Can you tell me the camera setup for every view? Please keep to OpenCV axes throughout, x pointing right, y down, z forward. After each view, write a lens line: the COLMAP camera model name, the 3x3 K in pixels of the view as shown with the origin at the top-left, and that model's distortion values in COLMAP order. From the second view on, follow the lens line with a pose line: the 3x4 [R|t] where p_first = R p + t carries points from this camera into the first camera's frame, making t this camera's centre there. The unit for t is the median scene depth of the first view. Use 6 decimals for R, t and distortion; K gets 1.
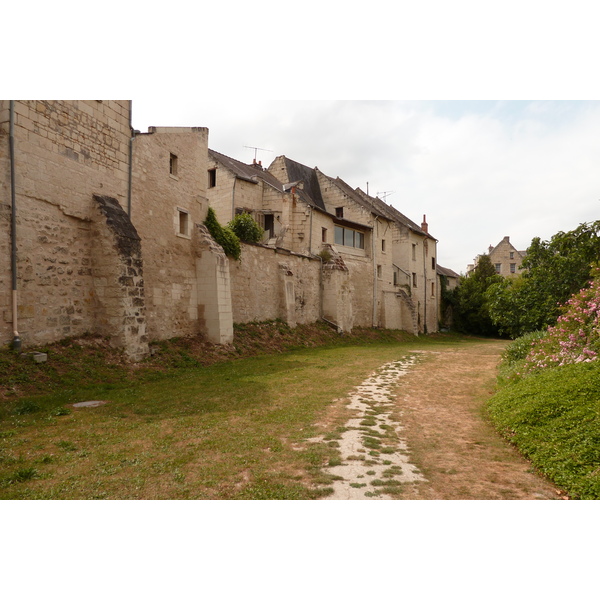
lens RADIAL K [[437.6, 0, 300.0], [0, 437.6, 300.0], [0, 0, 1]] dist [-0.025075, 0.005699]
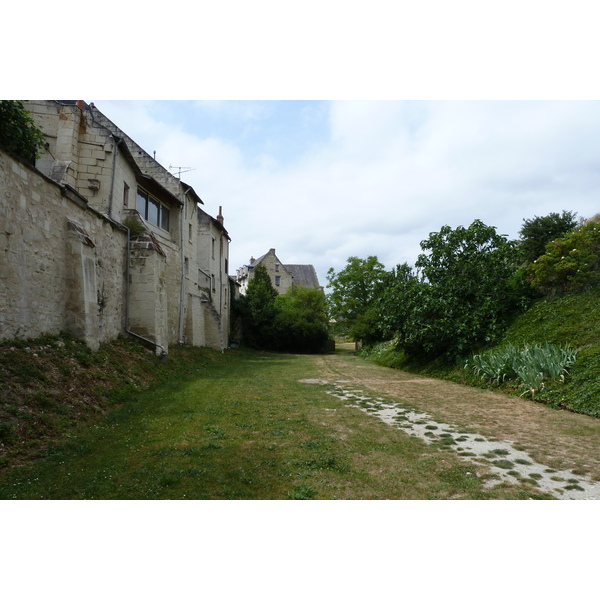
lens RADIAL K [[437.6, 0, 300.0], [0, 437.6, 300.0], [0, 0, 1]] dist [-0.025075, 0.005699]
pose [[0.822253, 0.035021, 0.568044, -0.091522], [-0.016872, 0.999166, -0.037178, 0.017425], [-0.568872, 0.020985, 0.822158, 0.387902]]
